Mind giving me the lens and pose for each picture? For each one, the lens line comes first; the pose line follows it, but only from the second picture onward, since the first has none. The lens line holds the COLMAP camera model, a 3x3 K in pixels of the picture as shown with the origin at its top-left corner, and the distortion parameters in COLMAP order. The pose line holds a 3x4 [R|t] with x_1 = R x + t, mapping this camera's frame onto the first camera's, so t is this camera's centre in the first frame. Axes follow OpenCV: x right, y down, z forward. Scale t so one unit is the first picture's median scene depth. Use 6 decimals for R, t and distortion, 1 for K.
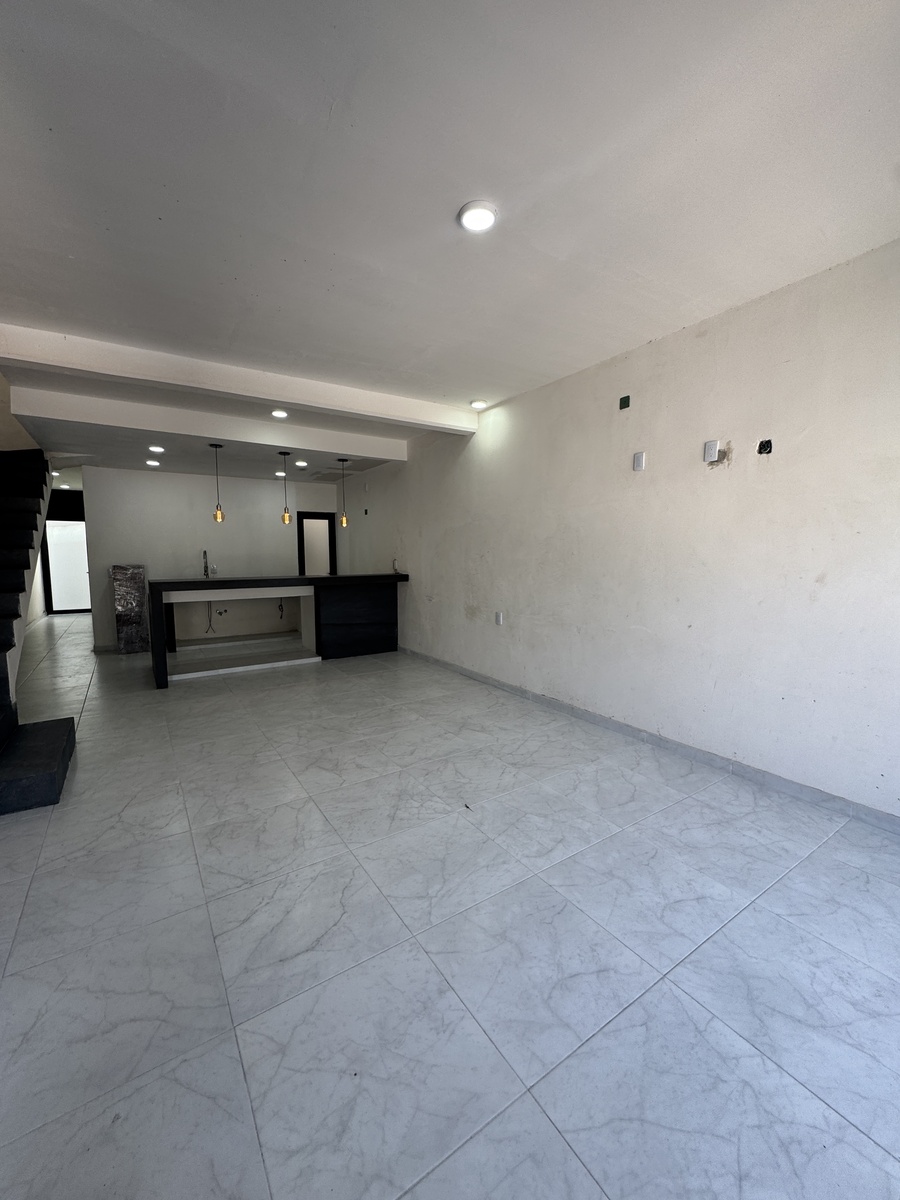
lens RADIAL K [[477.8, 0, 450.2], [0, 477.8, 598.5], [0, 0, 1]] dist [-0.002735, 0.000252]
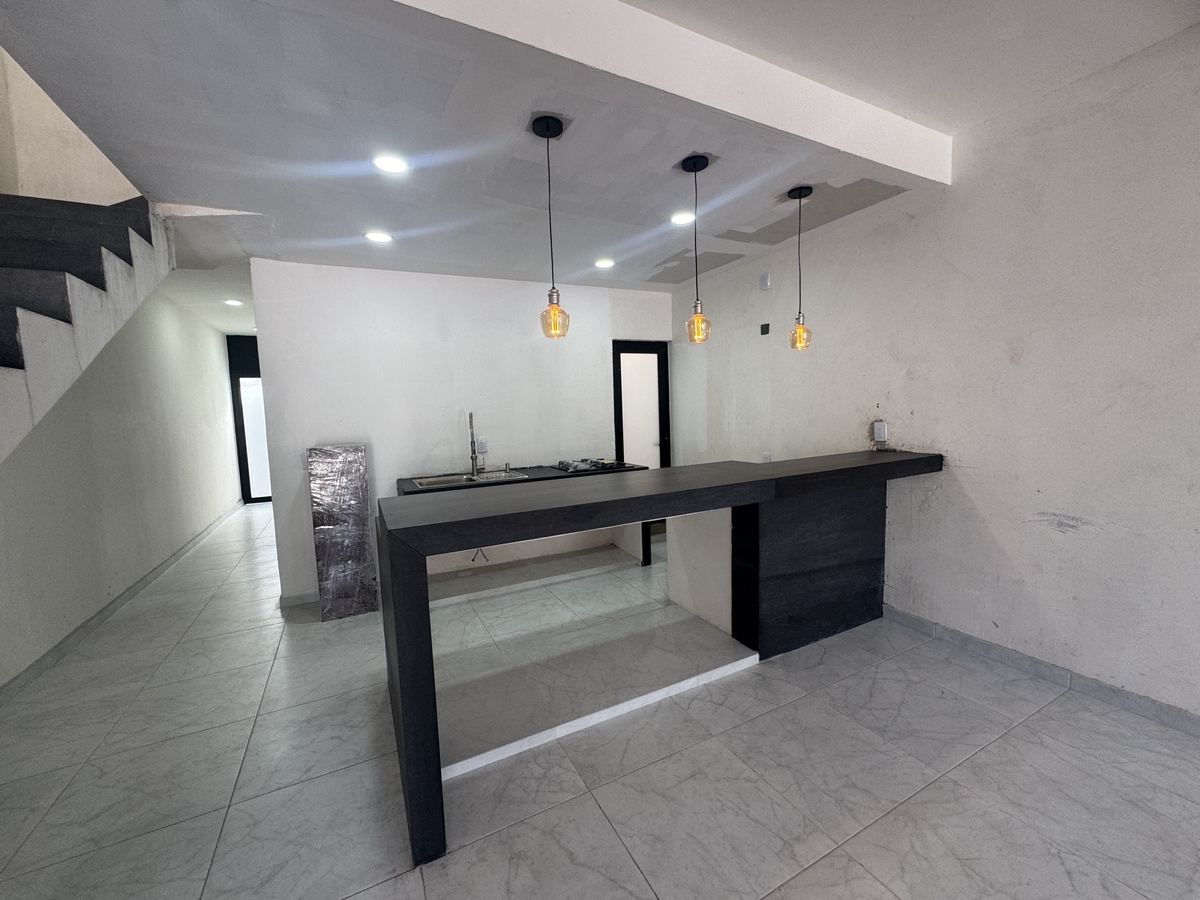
lens RADIAL K [[477.8, 0, 598.9], [0, 477.8, 449.3], [0, 0, 1]] dist [-0.002735, 0.000252]
pose [[0.993284, -0.022336, -0.113524, -0.654700], [0.021715, 0.999742, -0.006699, -0.111349], [0.113645, 0.004189, 0.993513, 1.016667]]
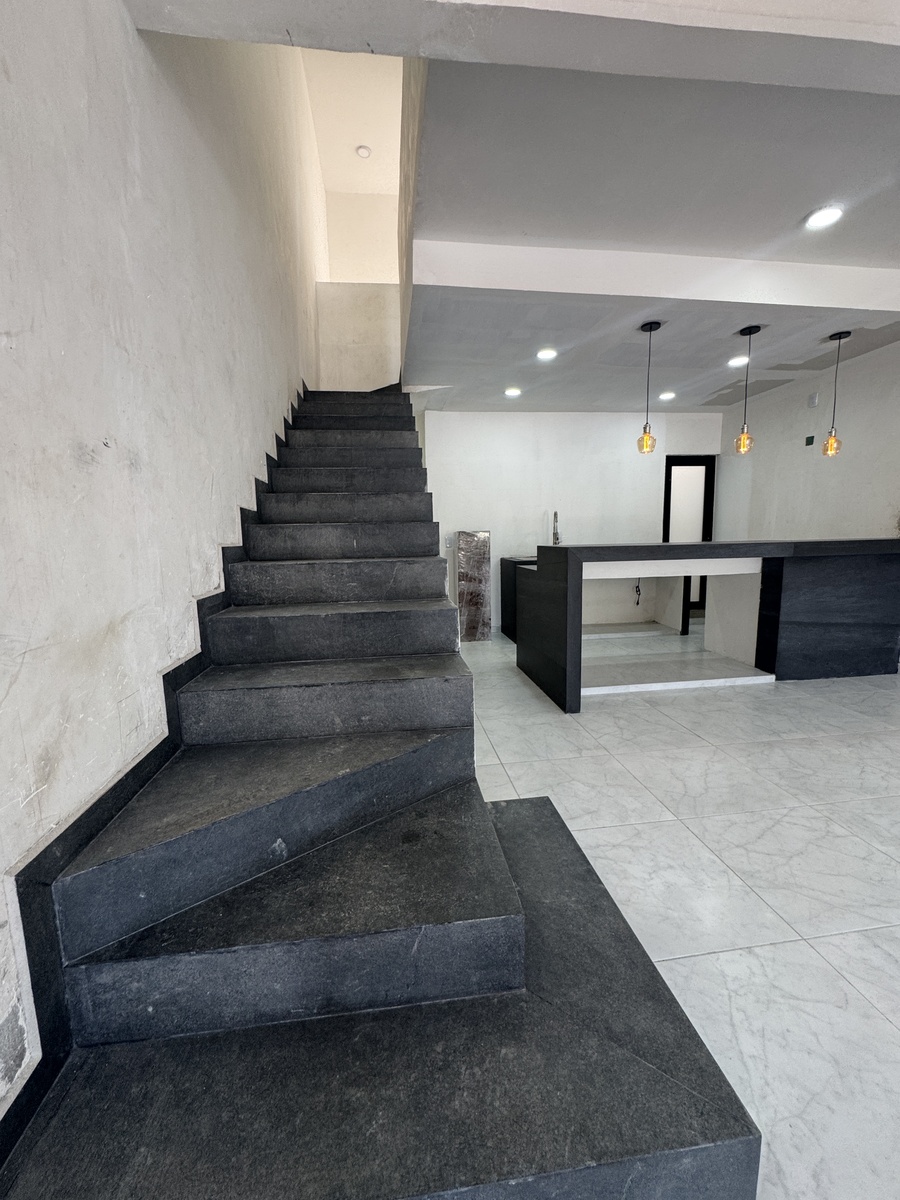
lens RADIAL K [[477.8, 0, 450.2], [0, 477.8, 598.5], [0, 0, 1]] dist [-0.002735, 0.000252]
pose [[0.898527, 0.041979, -0.436905, -0.691513], [-0.023979, 0.998624, 0.046634, 0.011822], [0.438262, -0.031426, 0.898298, 0.512260]]
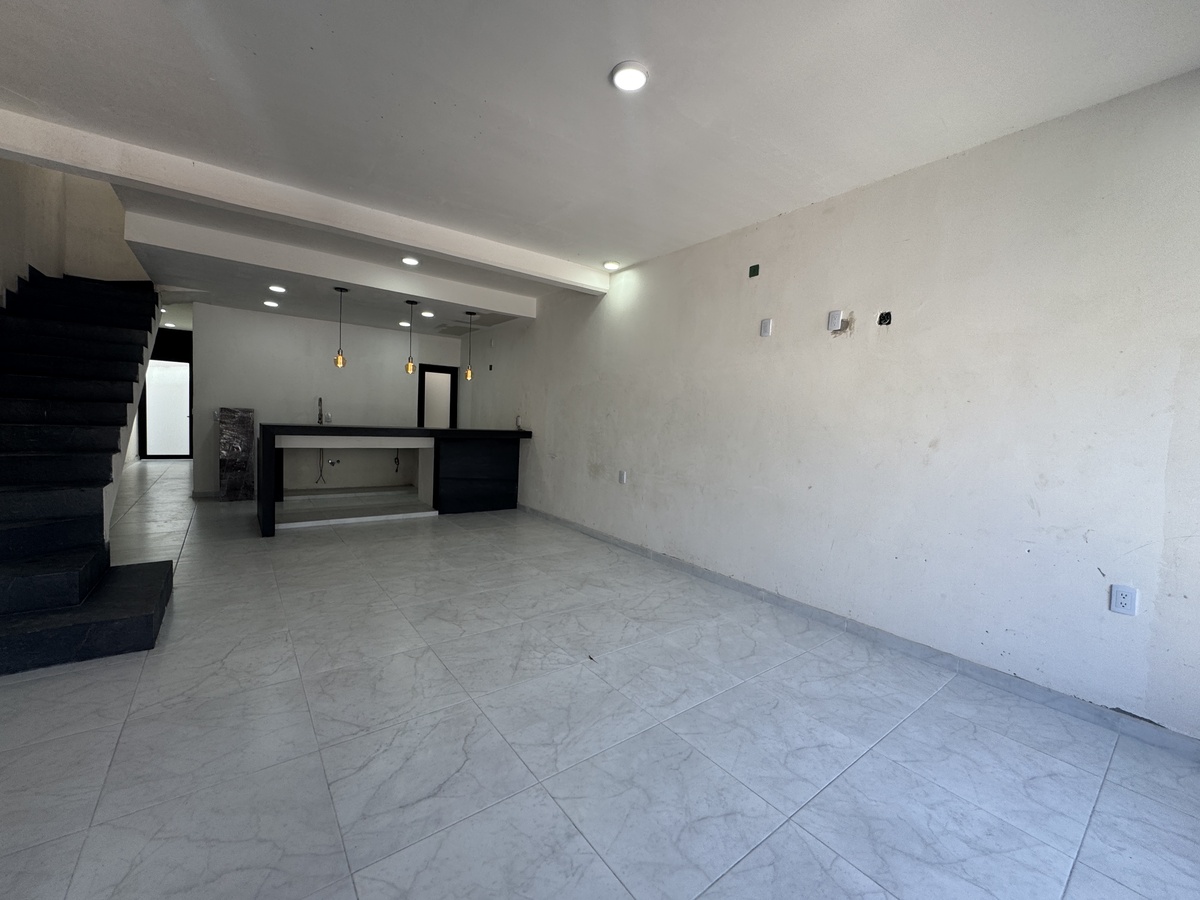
lens RADIAL K [[477.8, 0, 598.9], [0, 477.8, 449.3], [0, 0, 1]] dist [-0.002735, 0.000252]
pose [[0.996677, 0.043872, 0.068635, -0.026953], [-0.041632, 0.998563, -0.033734, 0.027906], [-0.070016, 0.030764, 0.997071, -0.002381]]
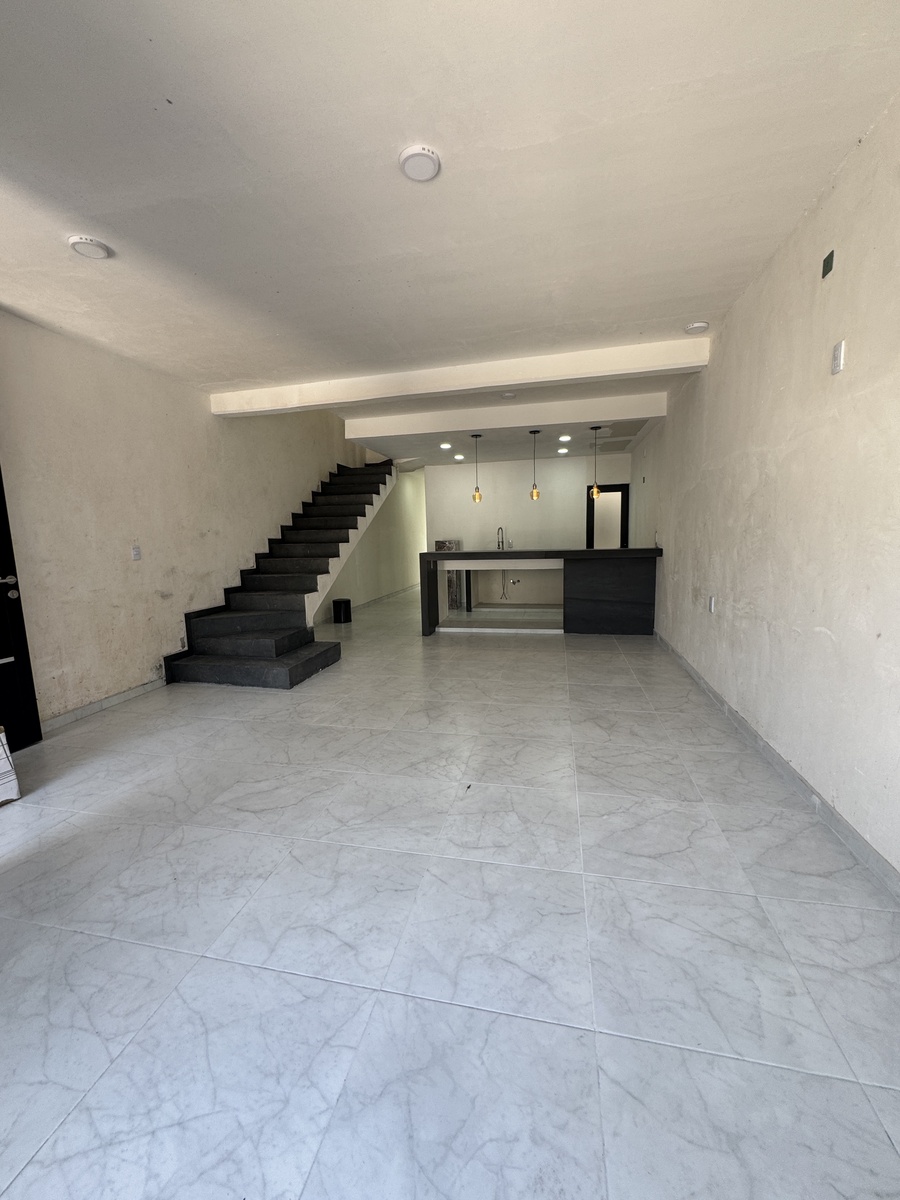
lens RADIAL K [[477.8, 0, 450.2], [0, 477.8, 598.5], [0, 0, 1]] dist [-0.002735, 0.000252]
pose [[0.692843, 0.078424, -0.716811, 0.518022], [-0.044667, 0.996827, 0.065887, 0.000226], [0.719704, -0.013631, 0.694148, 0.225968]]
